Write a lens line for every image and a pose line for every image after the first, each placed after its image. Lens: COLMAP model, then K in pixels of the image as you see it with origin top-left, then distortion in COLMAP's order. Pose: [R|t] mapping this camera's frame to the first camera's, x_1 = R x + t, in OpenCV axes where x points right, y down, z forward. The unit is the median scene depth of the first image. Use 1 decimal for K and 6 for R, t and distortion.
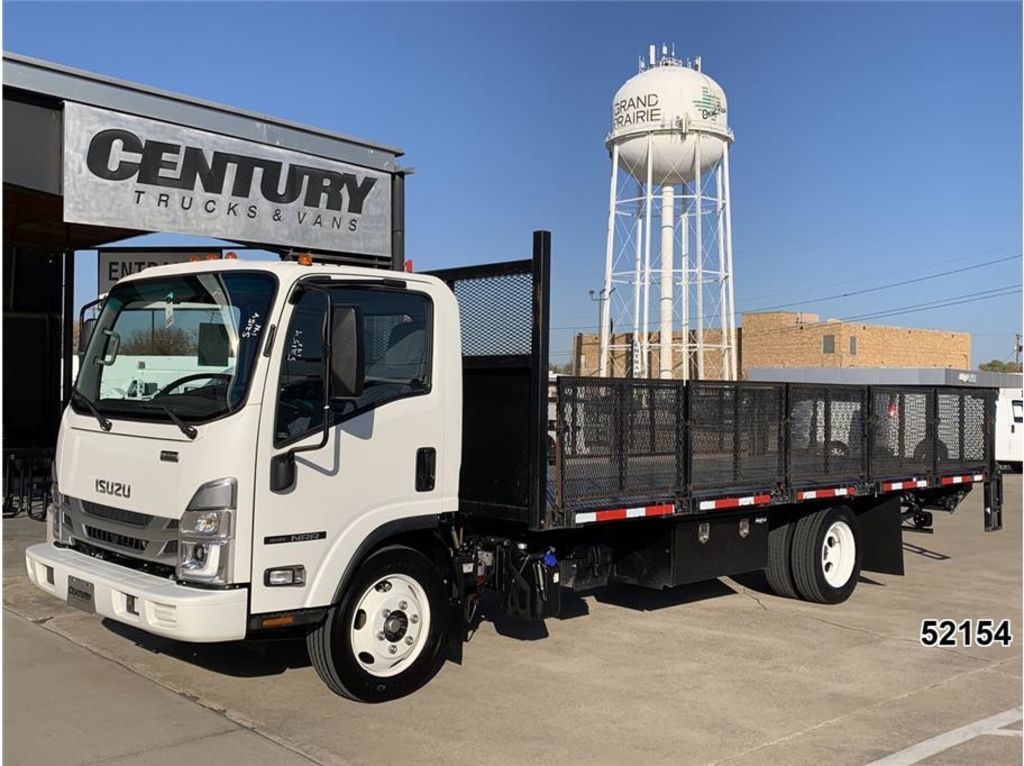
lens RADIAL K [[1074.7, 0, 511.8], [0, 1074.7, 381.4], [0, 0, 1]] dist [0.017747, -0.031102]
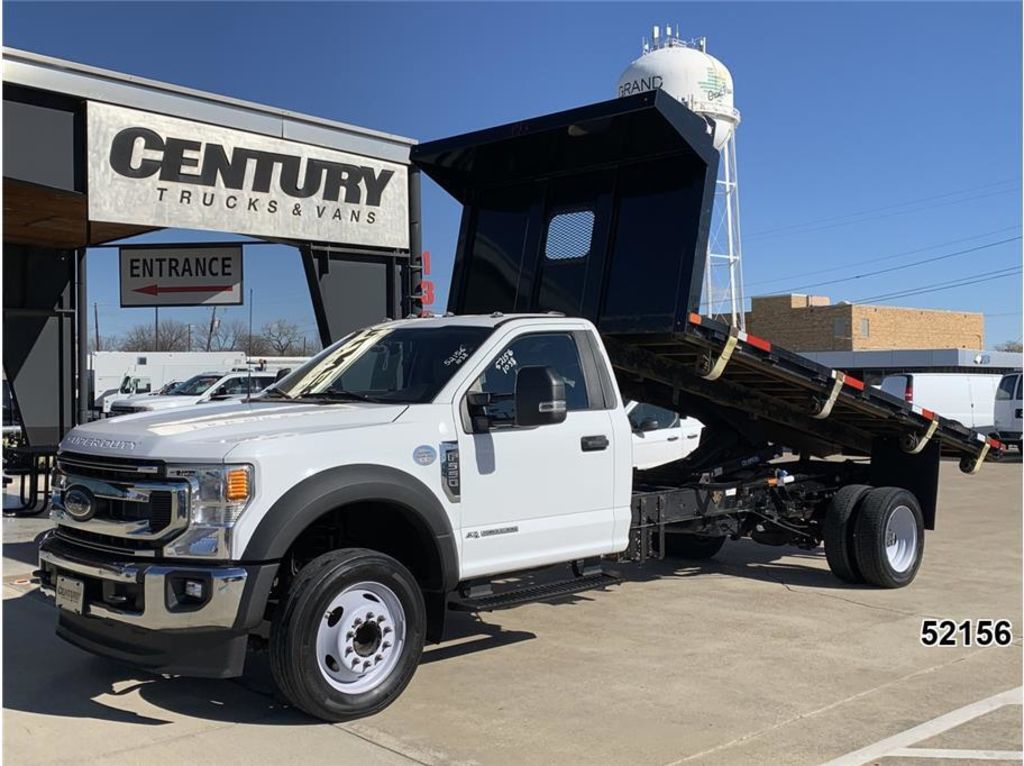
lens RADIAL K [[1089.9, 0, 515.7], [0, 1089.9, 376.8], [0, 0, 1]] dist [0.025887, -0.040899]
pose [[0.999838, -0.017863, -0.002424, -0.013829], [0.017876, 0.999824, 0.005750, 0.000004], [0.002321, -0.005792, 0.999981, -0.024243]]
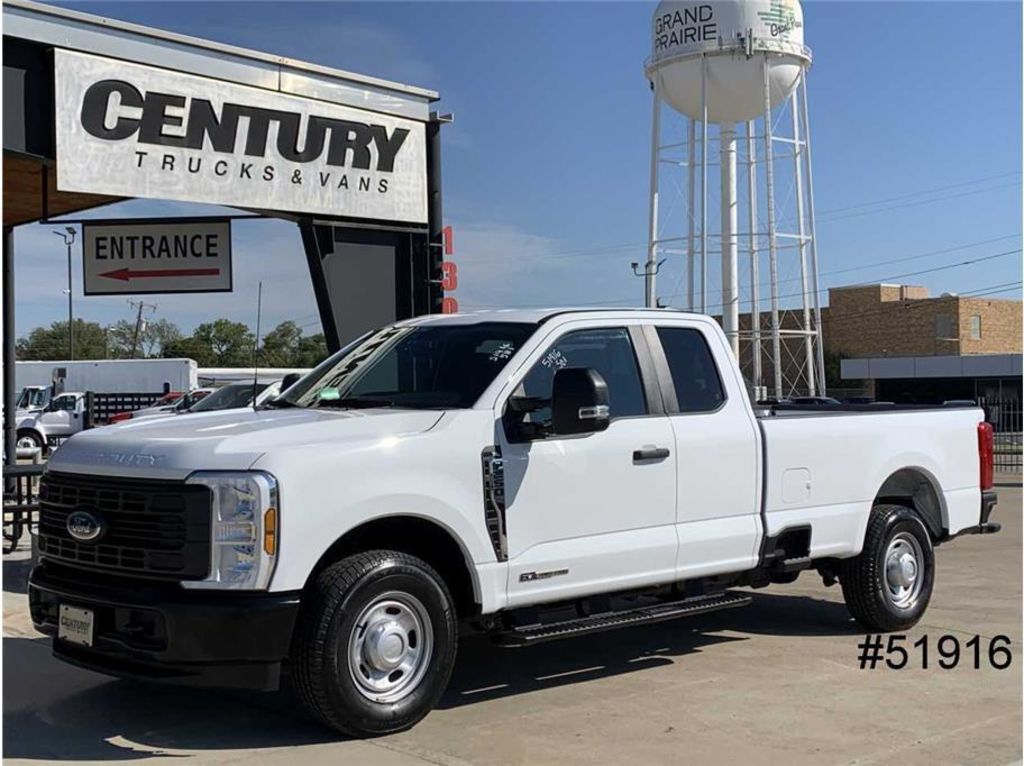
lens RADIAL K [[1411.0, 0, 514.5], [0, 1411.0, 380.2], [0, 0, 1]] dist [0.042333, -0.011929]
pose [[0.999678, -0.024194, -0.007596, -0.045210], [0.024161, 0.999698, -0.004478, 0.014038], [0.007702, 0.004293, 0.999961, -0.106005]]
